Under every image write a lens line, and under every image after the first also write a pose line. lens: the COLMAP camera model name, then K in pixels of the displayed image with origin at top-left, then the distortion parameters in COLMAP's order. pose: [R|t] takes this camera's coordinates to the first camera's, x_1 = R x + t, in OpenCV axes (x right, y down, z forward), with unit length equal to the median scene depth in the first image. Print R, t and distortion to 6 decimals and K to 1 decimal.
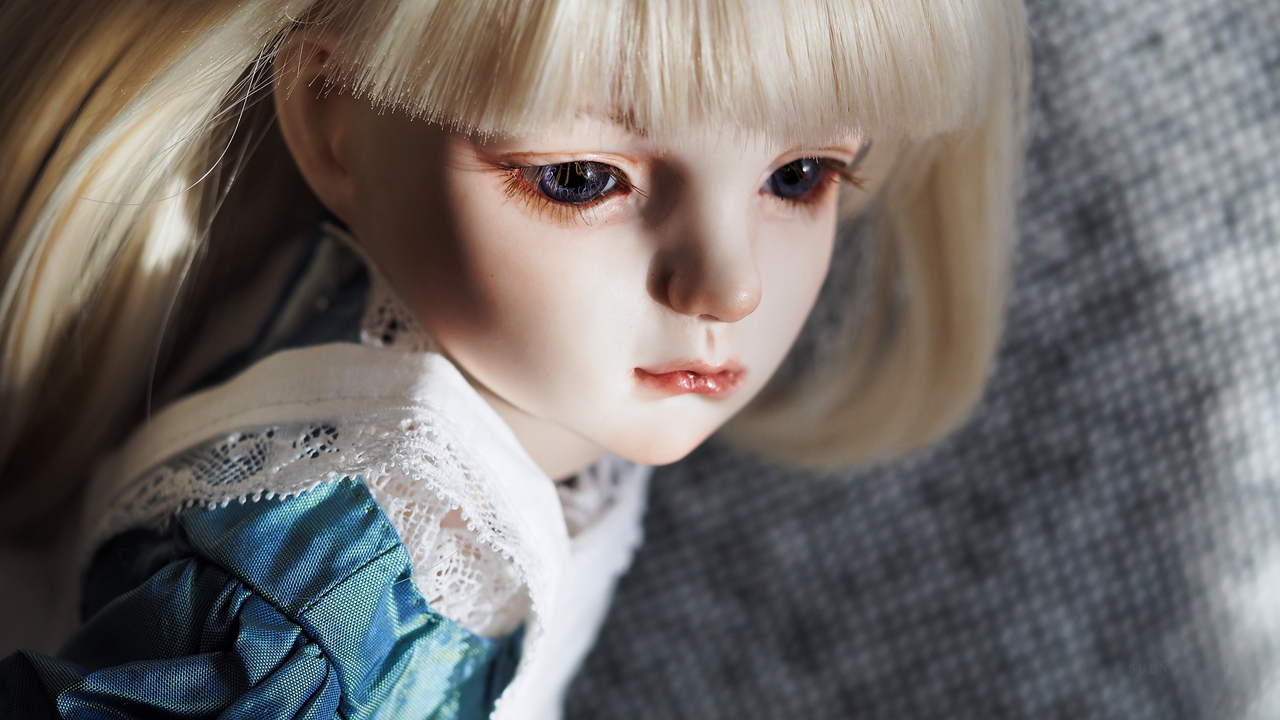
lens RADIAL K [[4572.6, 0, 639.2], [0, 4572.6, 286.1], [0, 0, 1]] dist [-0.122958, -0.348527]
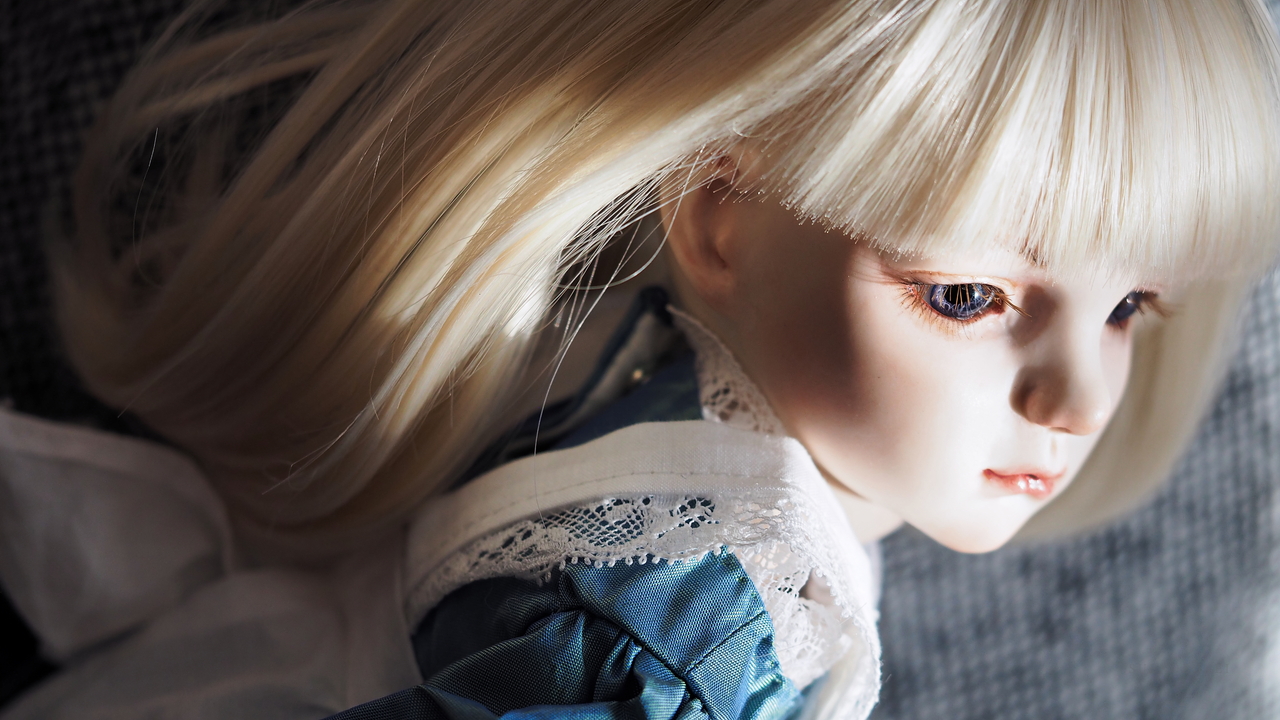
lens RADIAL K [[4494.3, 0, 640.3], [0, 4494.3, 359.5], [0, 0, 1]] dist [-0.130494, 0.662720]
pose [[0.973126, 0.080796, 0.215634, -0.317875], [-0.088772, 0.995671, 0.027544, -0.030887], [-0.212475, -0.045946, 0.976086, -0.046069]]
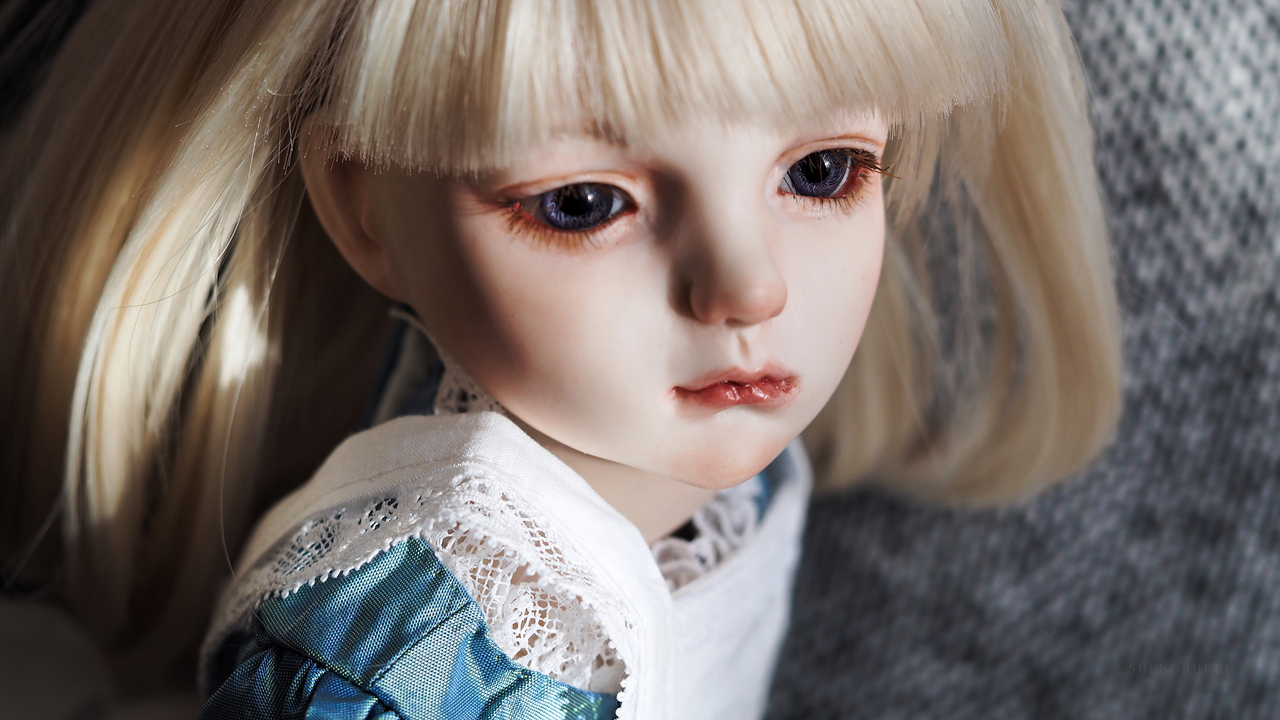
lens RADIAL K [[4595.2, 0, 682.7], [0, 4595.2, 321.7], [0, 0, 1]] dist [-0.110232, -1.220525]
pose [[0.971051, -0.163668, -0.173990, 0.173508], [0.148882, 0.984284, -0.094974, 0.097289], [0.186799, 0.066320, 0.980157, 0.032564]]
